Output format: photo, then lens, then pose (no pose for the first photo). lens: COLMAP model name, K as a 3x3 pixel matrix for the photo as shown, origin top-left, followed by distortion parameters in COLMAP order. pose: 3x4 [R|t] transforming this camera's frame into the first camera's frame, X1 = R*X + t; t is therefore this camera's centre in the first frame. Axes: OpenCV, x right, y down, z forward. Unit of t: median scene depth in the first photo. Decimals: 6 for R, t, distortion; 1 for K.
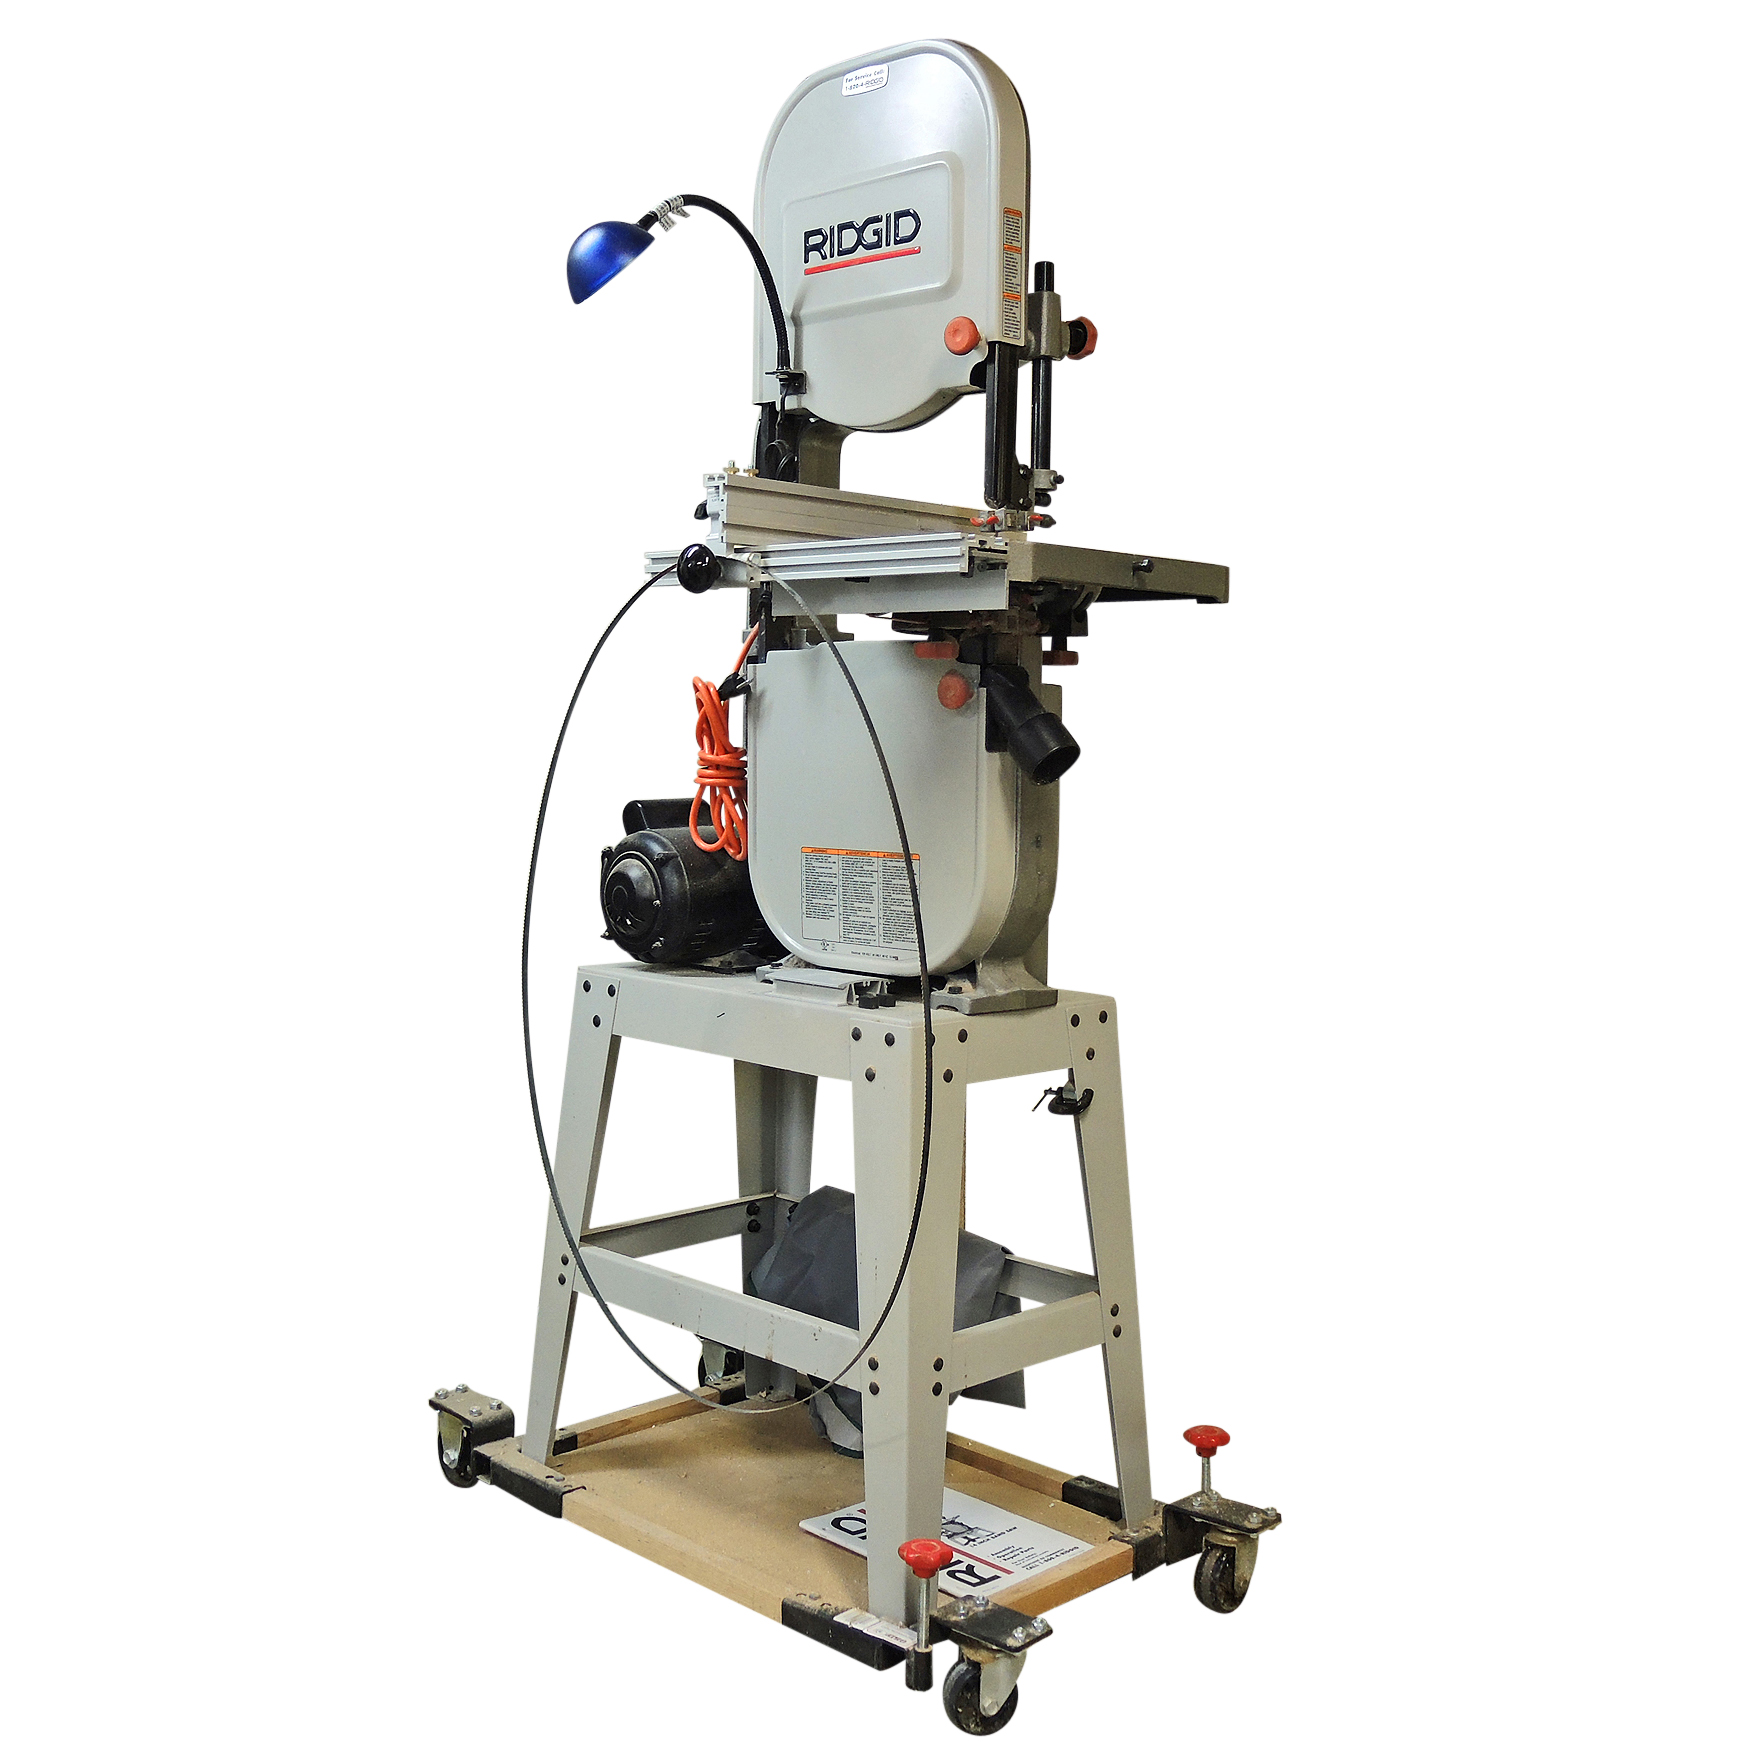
lens RADIAL K [[1965.4, 0, 872.5], [0, 1965.4, 872.5], [0, 0, 1]] dist [-0.029324, 0.014523]
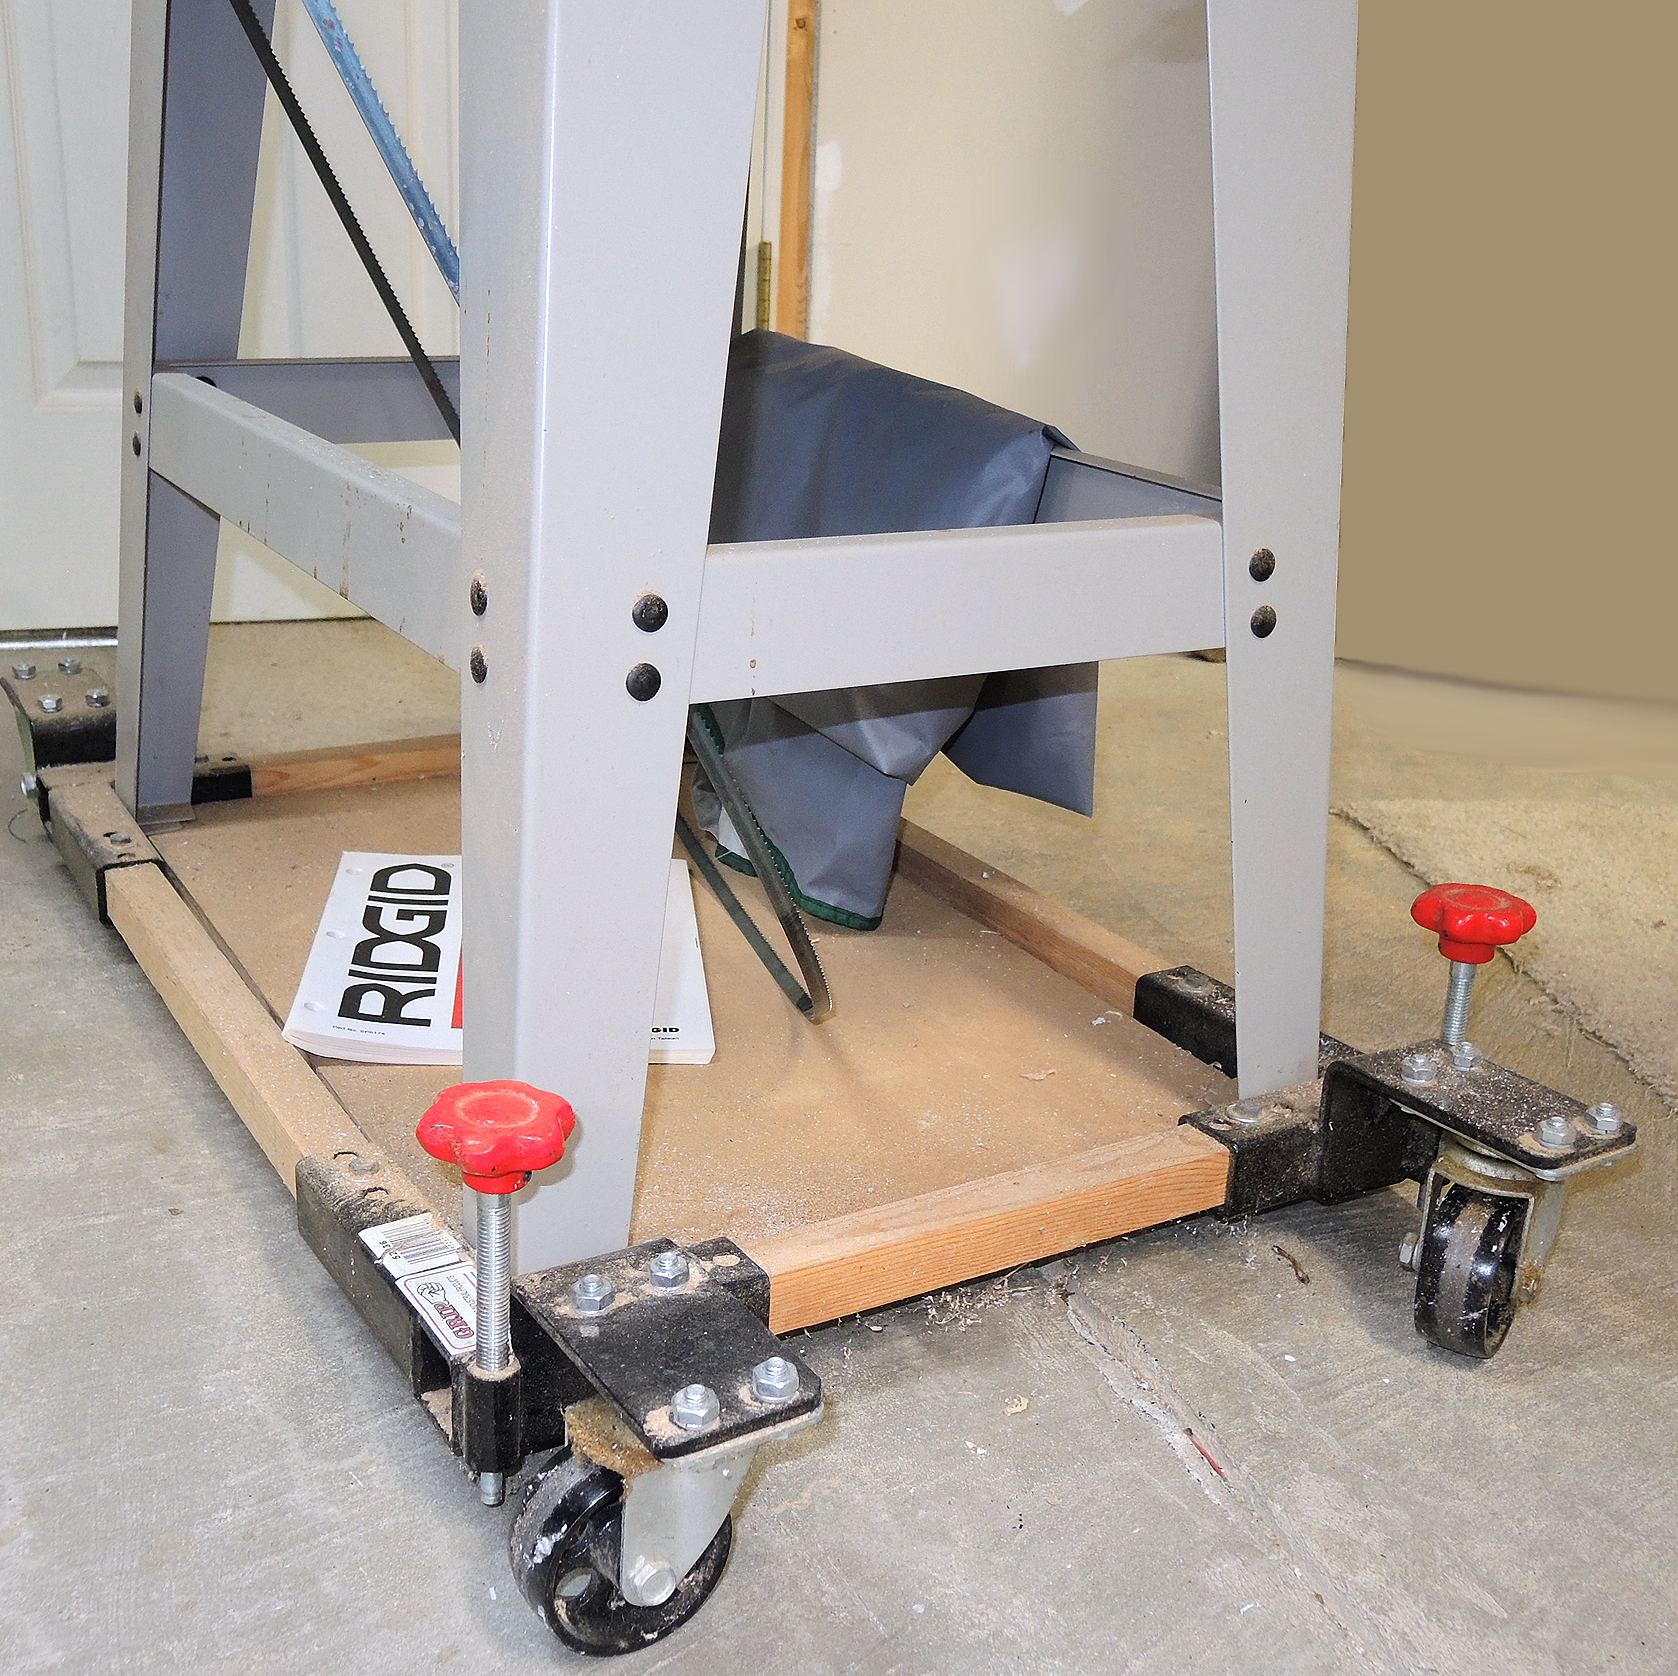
lens RADIAL K [[1889.9, 0, 839.0], [0, 1889.9, 838.0], [0, 0, 1]] dist [-0.029324, 0.014523]
pose [[0.965357, 0.108828, -0.237155, 0.152886], [-0.043754, 0.963518, 0.264041, 0.201325], [0.257238, -0.244518, 0.934901, 0.691548]]
